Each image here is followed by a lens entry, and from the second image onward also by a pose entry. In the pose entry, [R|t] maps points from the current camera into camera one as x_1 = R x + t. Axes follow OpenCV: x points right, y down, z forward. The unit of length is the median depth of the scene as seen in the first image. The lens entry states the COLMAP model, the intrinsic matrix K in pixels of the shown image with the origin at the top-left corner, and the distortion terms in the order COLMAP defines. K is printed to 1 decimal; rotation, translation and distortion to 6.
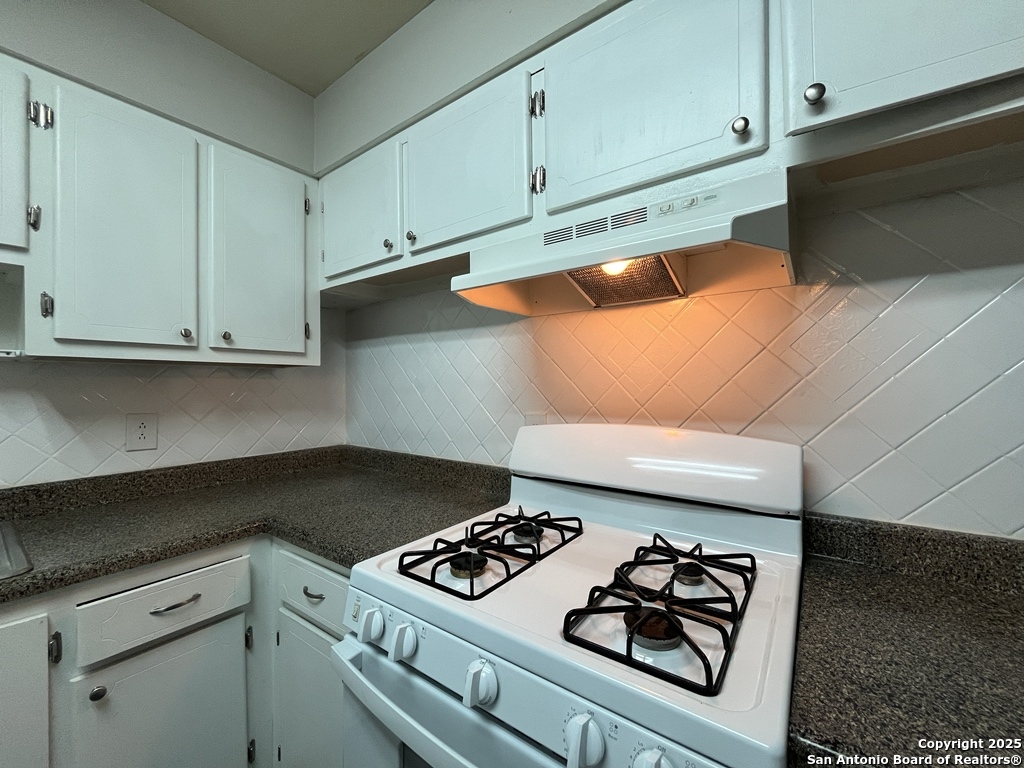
lens RADIAL K [[412.5, 0, 515.4], [0, 412.5, 385.8], [0, 0, 1]] dist [-0.002764, -0.000389]
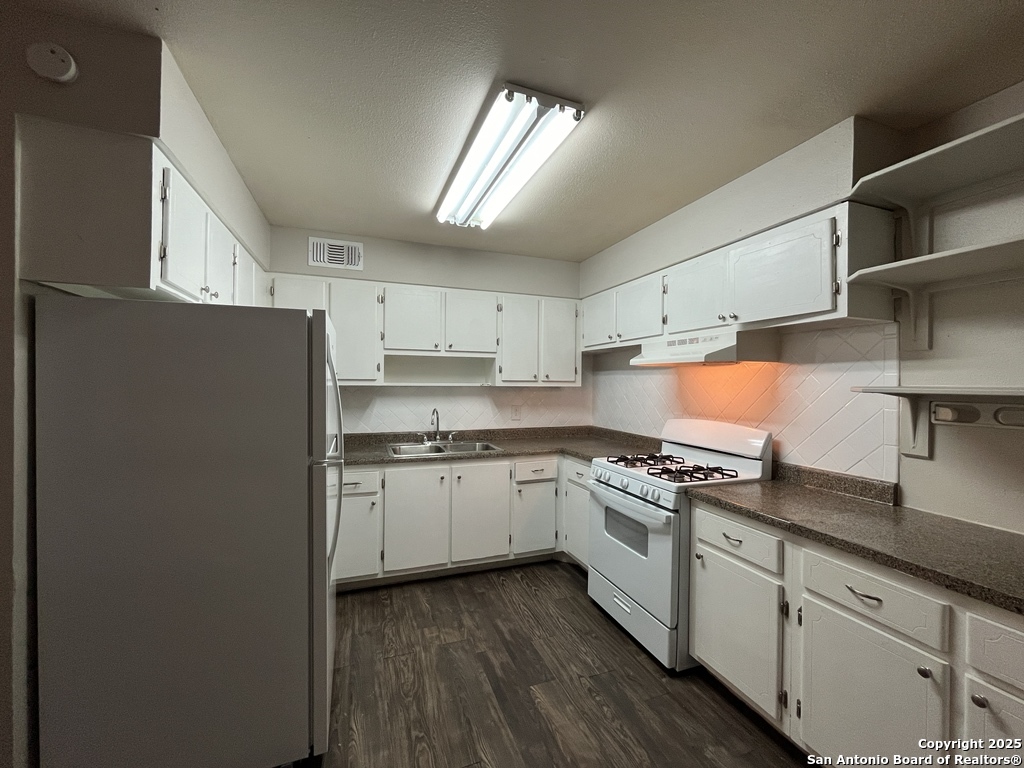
lens RADIAL K [[412.5, 0, 515.4], [0, 412.5, 385.8], [0, 0, 1]] dist [-0.002764, -0.000389]
pose [[0.837135, 0.016536, -0.546746, 0.587153], [-0.013196, 0.999863, 0.010036, -0.099436], [0.546837, -0.001187, 0.837238, -1.397374]]
